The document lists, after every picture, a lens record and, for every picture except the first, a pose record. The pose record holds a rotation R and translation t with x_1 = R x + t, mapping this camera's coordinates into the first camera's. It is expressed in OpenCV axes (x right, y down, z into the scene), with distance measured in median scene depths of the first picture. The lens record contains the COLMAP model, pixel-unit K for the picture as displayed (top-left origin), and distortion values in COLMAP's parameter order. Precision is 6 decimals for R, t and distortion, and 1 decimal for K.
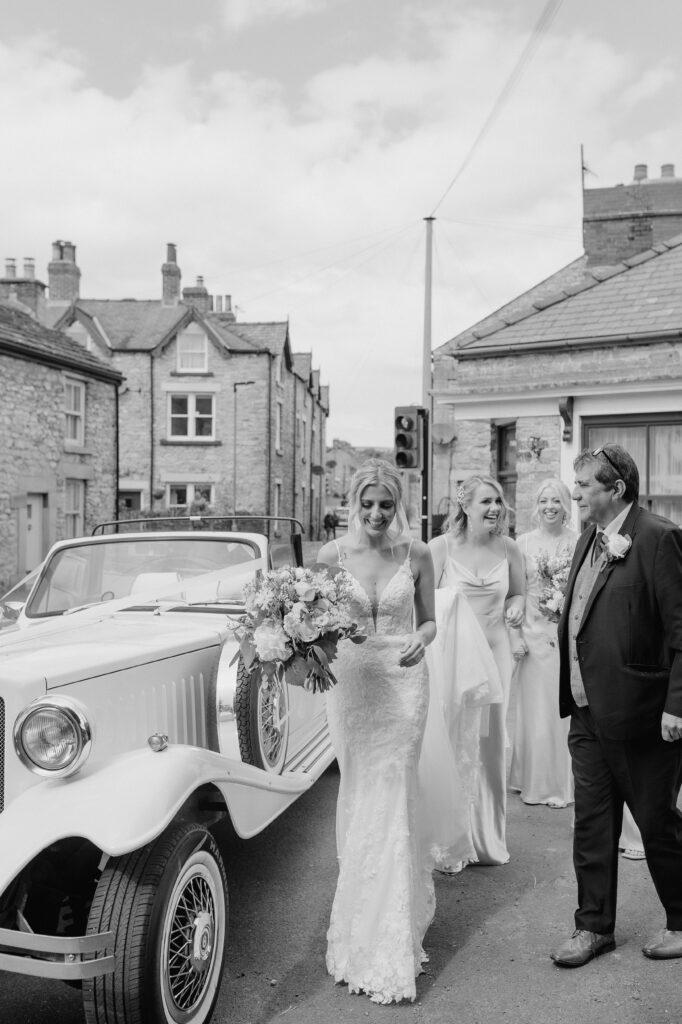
lens RADIAL K [[959.8, 0, 340.7], [0, 959.8, 488.1], [0, 0, 1]] dist [-0.001703, -0.001716]
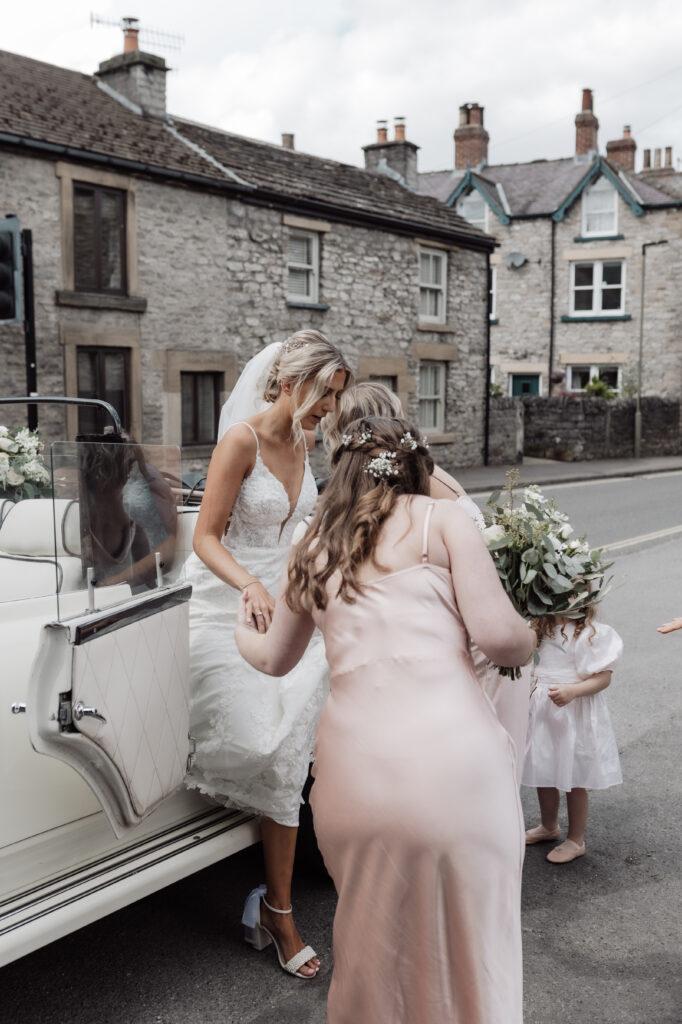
lens RADIAL K [[959.8, 0, 340.7], [0, 959.8, 488.1], [0, 0, 1]] dist [-0.001703, -0.001716]
pose [[0.889148, 0.043068, -0.455589, 0.047923], [0.010883, 0.993290, 0.115139, 0.003802], [0.457491, -0.107334, 0.882713, 0.113149]]
